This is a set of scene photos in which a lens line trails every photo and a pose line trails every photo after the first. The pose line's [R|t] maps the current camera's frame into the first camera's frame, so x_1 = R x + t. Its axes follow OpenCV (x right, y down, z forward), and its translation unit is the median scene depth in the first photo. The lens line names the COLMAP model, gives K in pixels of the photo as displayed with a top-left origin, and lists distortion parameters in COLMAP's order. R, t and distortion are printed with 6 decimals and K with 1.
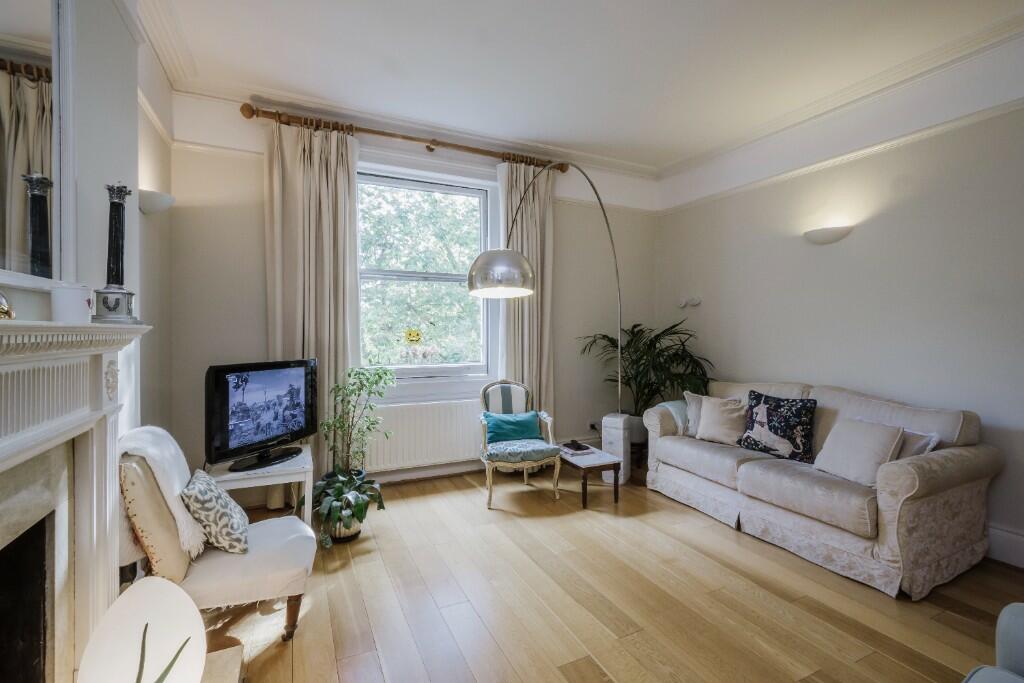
lens RADIAL K [[451.6, 0, 514.0], [0, 451.6, 339.6], [0, 0, 1]] dist [-0.001977, -0.000180]
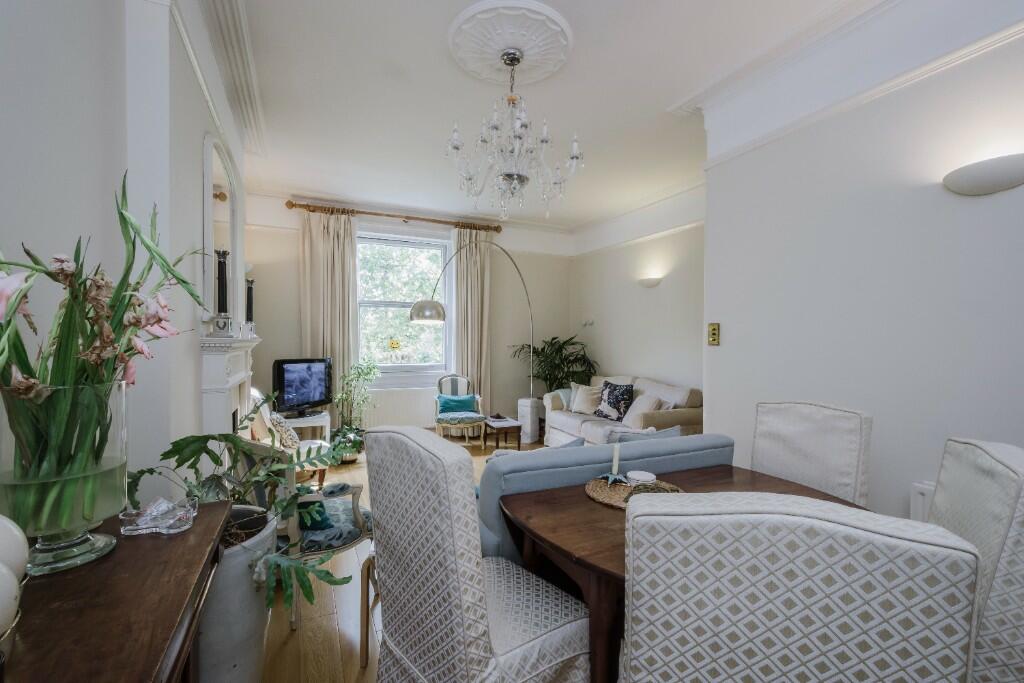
lens RADIAL K [[448.5, 0, 505.9], [0, 448.5, 355.8], [0, 0, 1]] dist [0.003230, 0.000299]
pose [[0.999402, 0.007777, -0.033696, 0.229321], [-0.007289, 0.999867, 0.014557, 0.006078], [0.033805, -0.014303, 0.999326, -0.556836]]
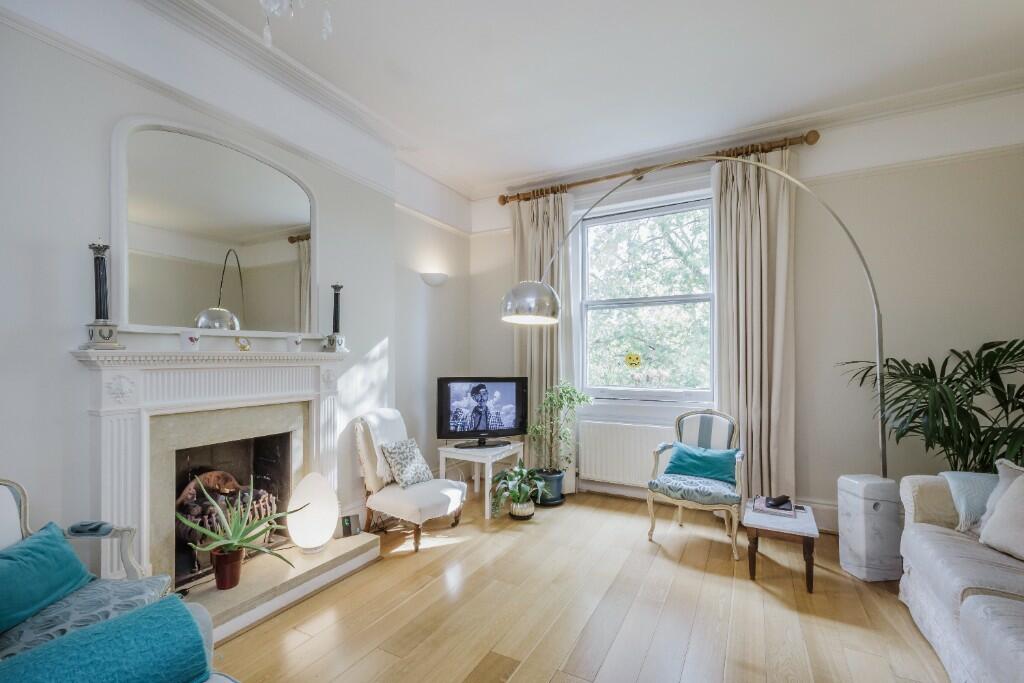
lens RADIAL K [[448.5, 0, 505.9], [0, 448.5, 355.8], [0, 0, 1]] dist [0.003230, 0.000299]
pose [[0.580591, -0.003891, -0.814186, 0.526175], [-0.012330, 0.999832, -0.013571, 0.001279], [0.814102, 0.017918, 0.580445, 0.185679]]
